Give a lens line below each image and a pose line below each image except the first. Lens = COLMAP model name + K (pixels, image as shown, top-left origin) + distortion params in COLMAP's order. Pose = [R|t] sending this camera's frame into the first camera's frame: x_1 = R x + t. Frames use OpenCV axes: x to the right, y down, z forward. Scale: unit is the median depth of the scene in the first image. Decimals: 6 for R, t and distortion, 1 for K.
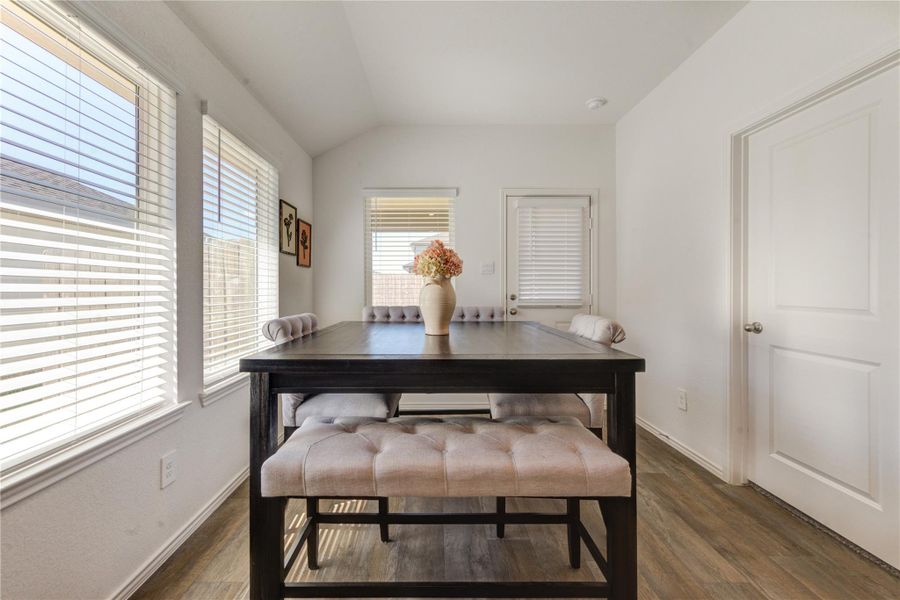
lens RADIAL K [[355.4, 0, 430.3], [0, 355.4, 288.3], [0, 0, 1]] dist [0.000698, -0.000273]
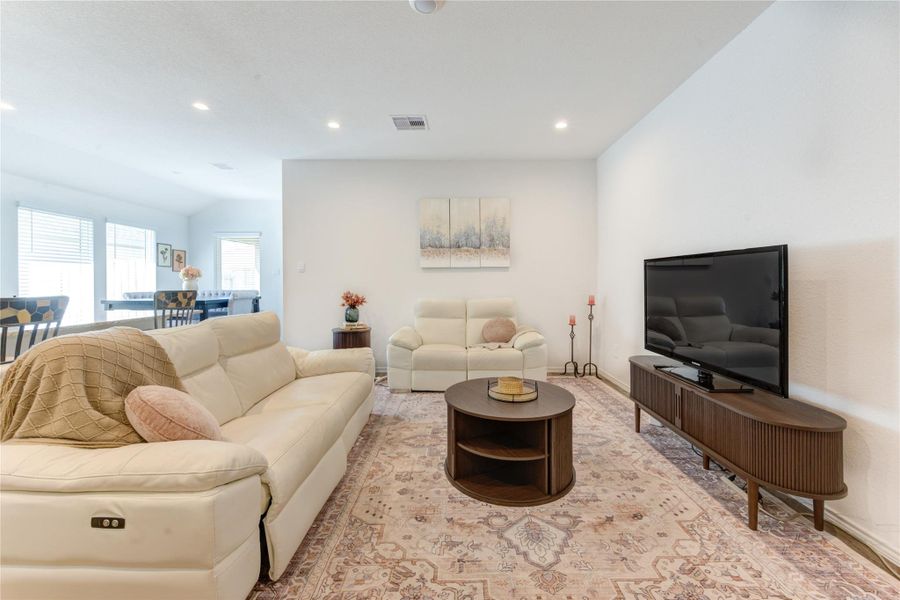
lens RADIAL K [[355.4, 0, 459.8], [0, 355.4, 283.7], [0, 0, 1]] dist [0.000698, -0.000273]
pose [[0.999821, -0.001339, 0.018883, 1.451439], [0.001206, 0.999974, 0.007052, -0.000977], [-0.018892, -0.007028, 0.999797, -1.301733]]
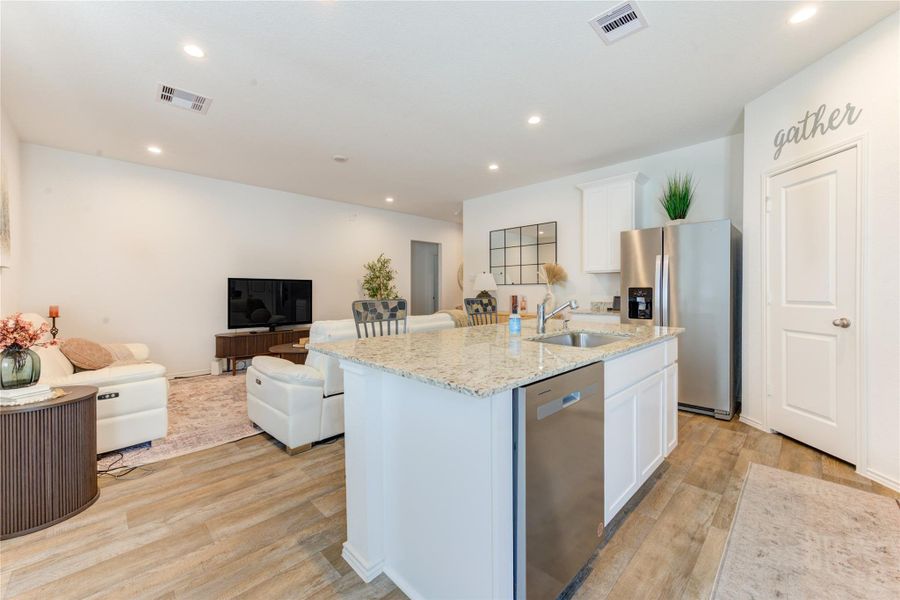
lens RADIAL K [[355.4, 0, 449.7], [0, 355.4, 298.6], [0, 0, 1]] dist [0.000698, -0.000273]
pose [[-0.717140, -0.014538, 0.696777, -0.035167], [0.002858, 0.999713, 0.023800, 0.000591], [-0.696923, 0.019060, -0.716893, 0.219292]]
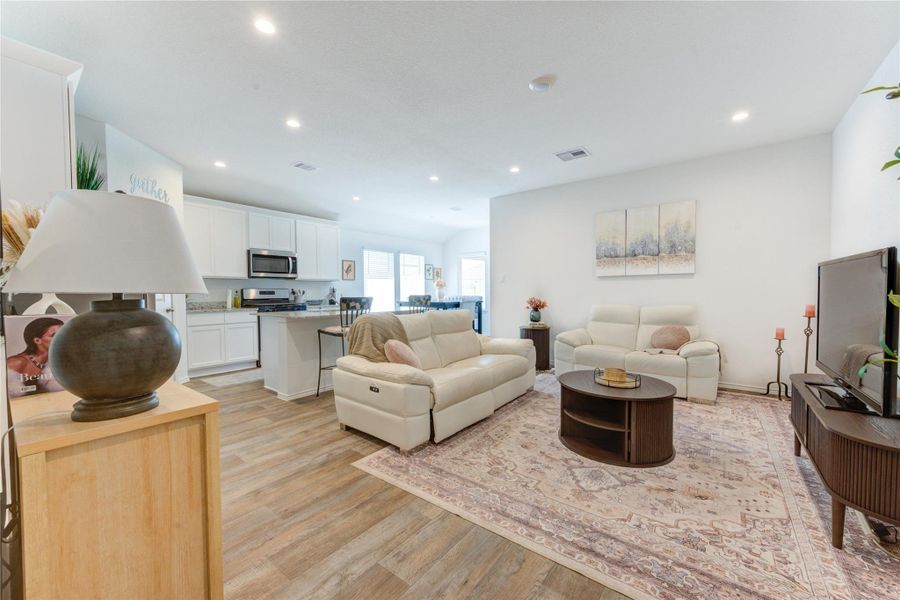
lens RADIAL K [[355.4, 0, 458.4], [0, 355.4, 300.1], [0, 0, 1]] dist [0.000698, -0.000273]
pose [[0.805667, 0.011786, -0.592252, 1.816754], [0.005732, 0.999600, 0.027691, 0.002570], [0.592341, -0.025704, 0.805277, -1.534202]]
